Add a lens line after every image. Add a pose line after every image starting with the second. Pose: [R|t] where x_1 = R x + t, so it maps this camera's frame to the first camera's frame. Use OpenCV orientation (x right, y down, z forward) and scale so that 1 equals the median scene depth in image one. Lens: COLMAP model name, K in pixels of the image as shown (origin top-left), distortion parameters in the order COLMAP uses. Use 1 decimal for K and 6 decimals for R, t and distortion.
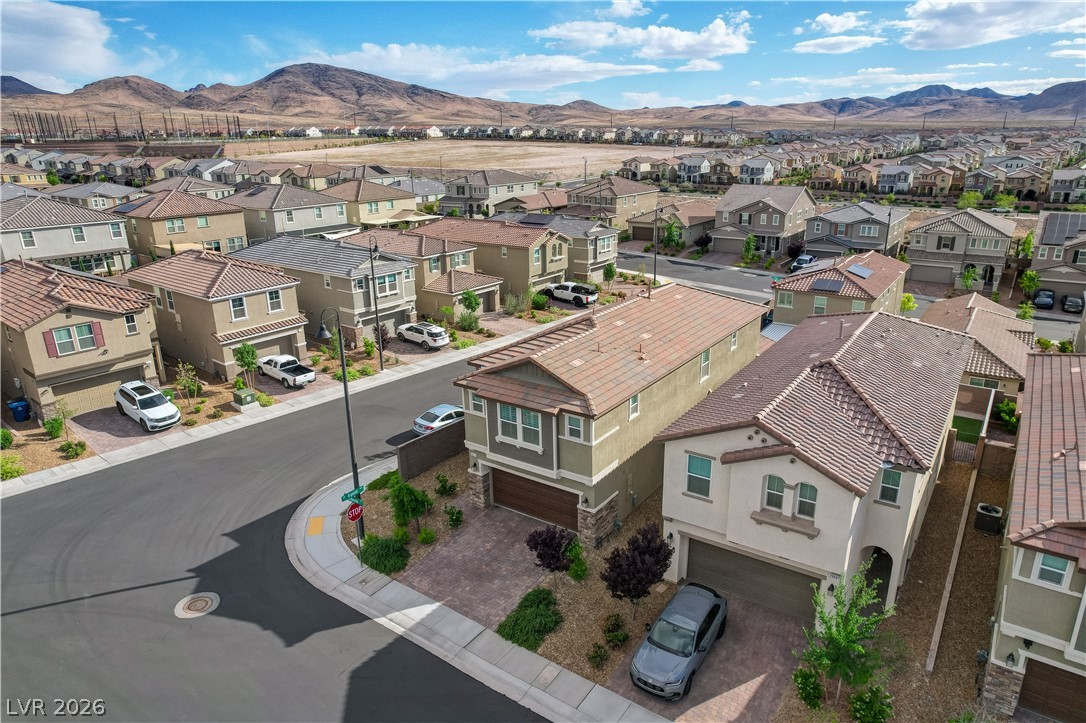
lens RADIAL K [[699.6, 0, 542.6], [0, 699.6, 370.5], [0, 0, 1]] dist [-0.077834, 0.069287]
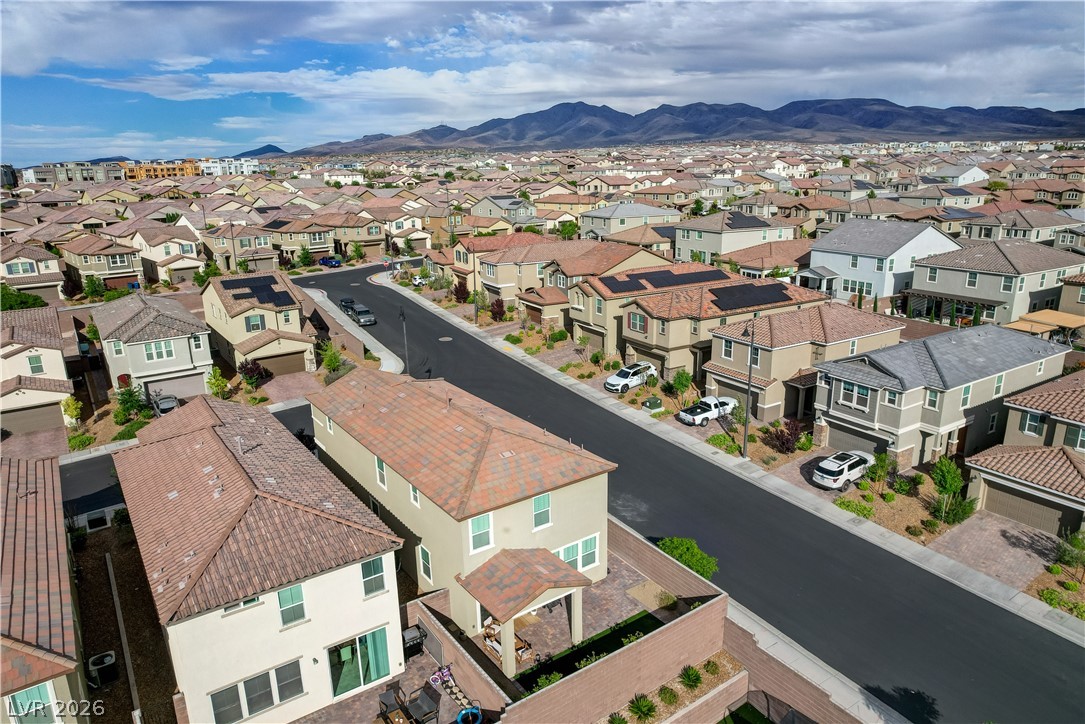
lens RADIAL K [[699.0, 0, 542.1], [0, 699.0, 371.0], [0, 0, 1]] dist [-0.077834, 0.069287]
pose [[-0.332613, 0.287435, -0.898192, 0.611713], [-0.280520, 0.879154, 0.385223, -0.353763], [0.900376, 0.380091, -0.211787, 0.823526]]
